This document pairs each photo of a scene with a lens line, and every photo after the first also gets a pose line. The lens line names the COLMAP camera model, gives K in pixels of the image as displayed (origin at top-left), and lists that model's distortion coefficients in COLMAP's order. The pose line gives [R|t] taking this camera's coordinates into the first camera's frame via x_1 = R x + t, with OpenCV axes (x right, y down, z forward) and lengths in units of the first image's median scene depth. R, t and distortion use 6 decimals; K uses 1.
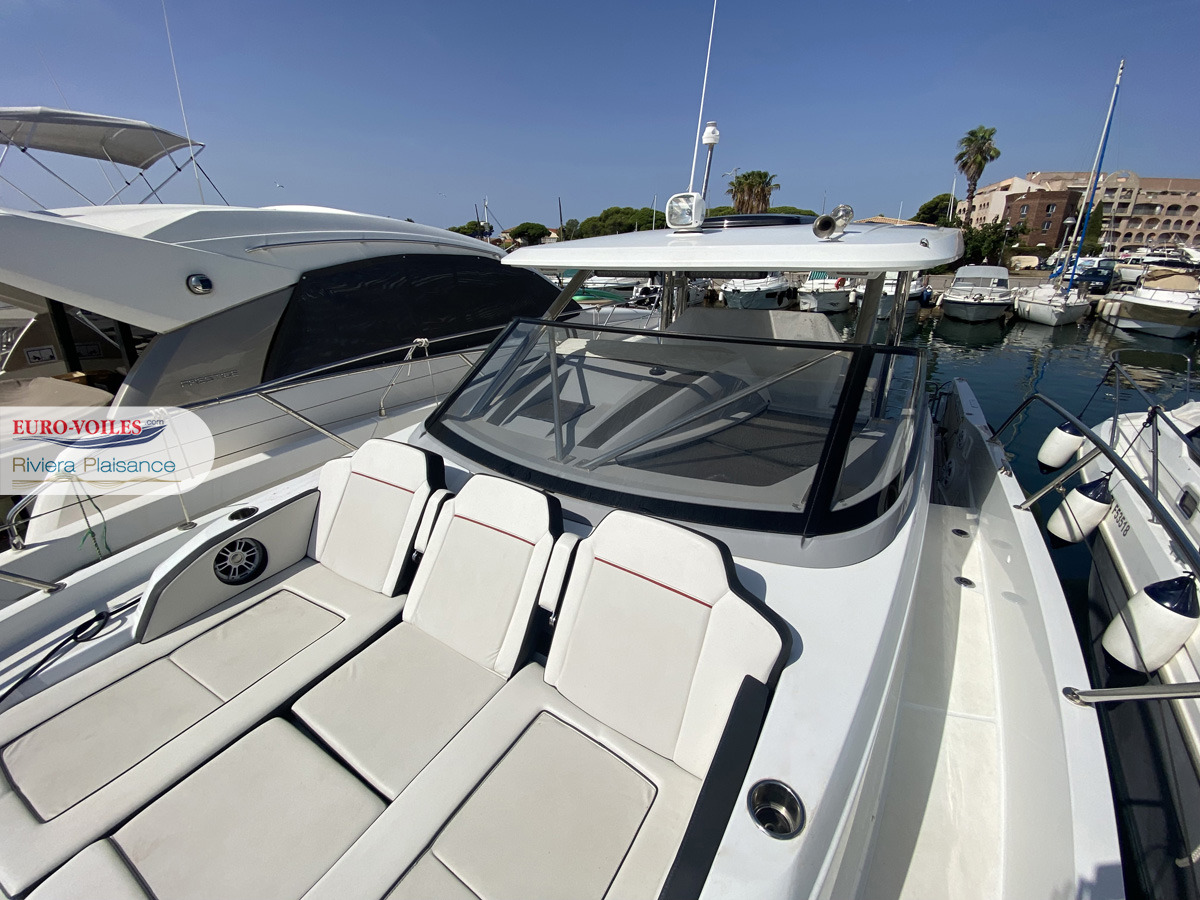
lens RADIAL K [[481.0, 0, 592.2], [0, 481.0, 444.9], [0, 0, 1]] dist [0.002411, -0.014671]
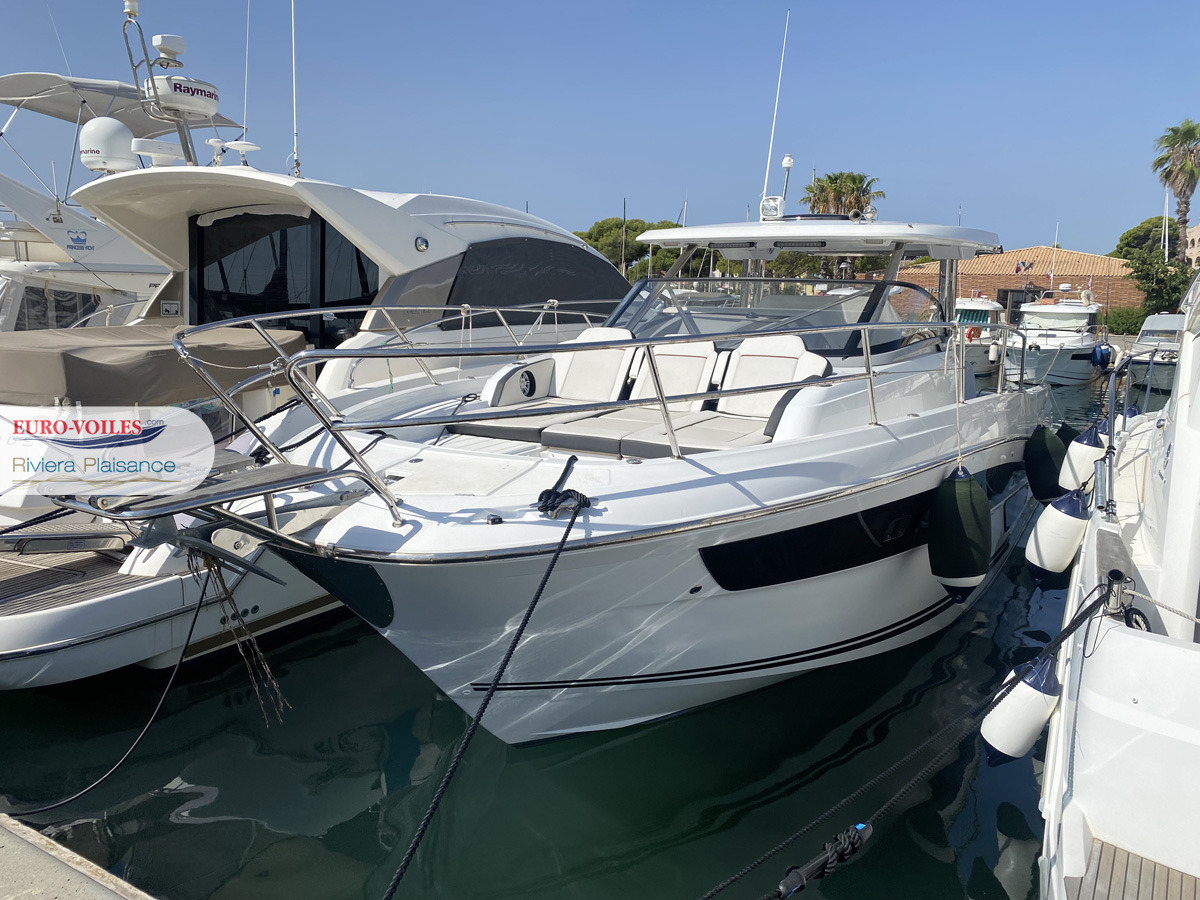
lens RADIAL K [[916.3, 0, 598.3], [0, 916.3, 446.7], [0, 0, 1]] dist [0.017687, -0.053366]
pose [[0.998790, 0.027685, 0.040638, -0.288075], [-0.018387, 0.976768, -0.213508, 0.559223], [-0.045605, 0.212503, 0.976096, -1.046111]]
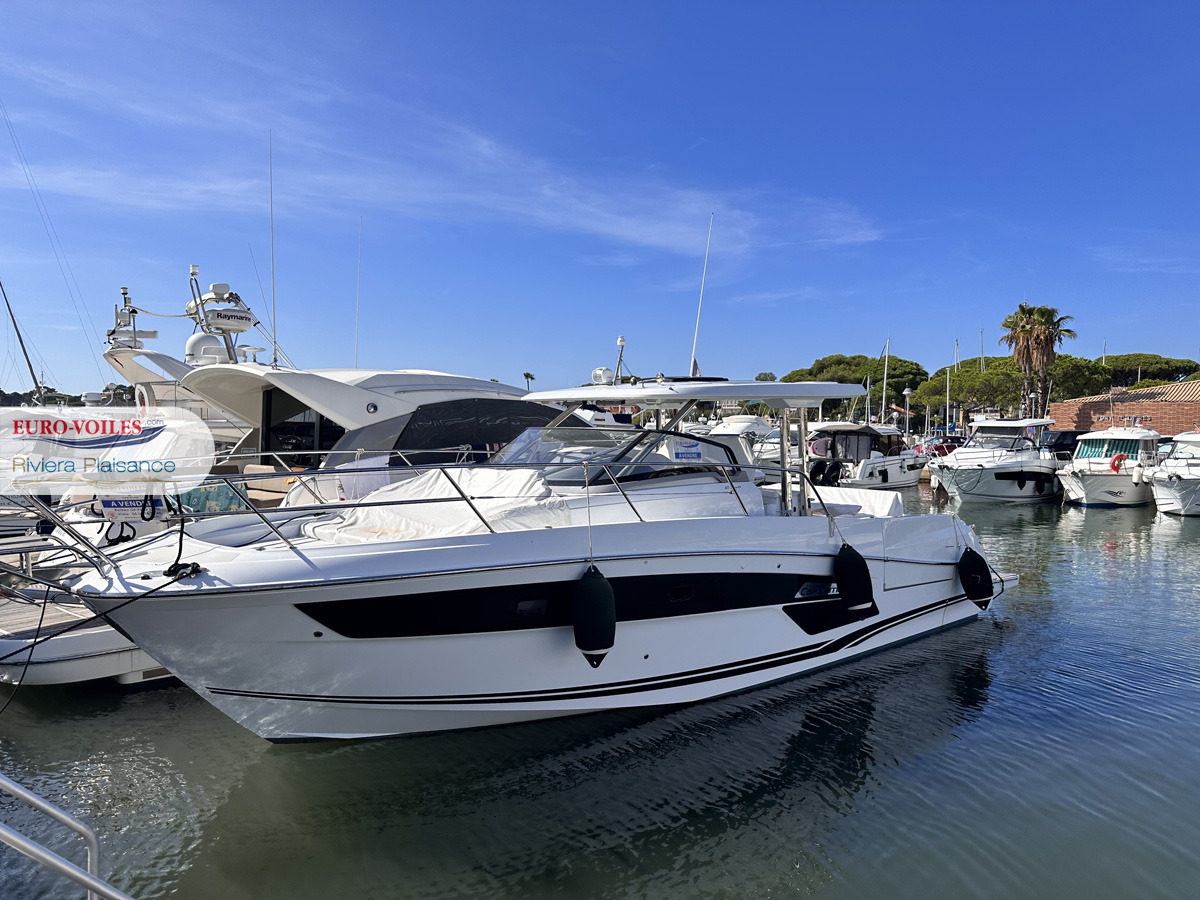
lens RADIAL K [[864.9, 0, 598.8], [0, 864.9, 454.5], [0, 0, 1]] dist [-0.002471, -0.001451]
pose [[0.969644, 0.023795, -0.243361, 0.676149], [-0.104428, 0.940224, -0.324150, 0.638533], [0.221101, 0.339723, 0.914168, -1.408702]]
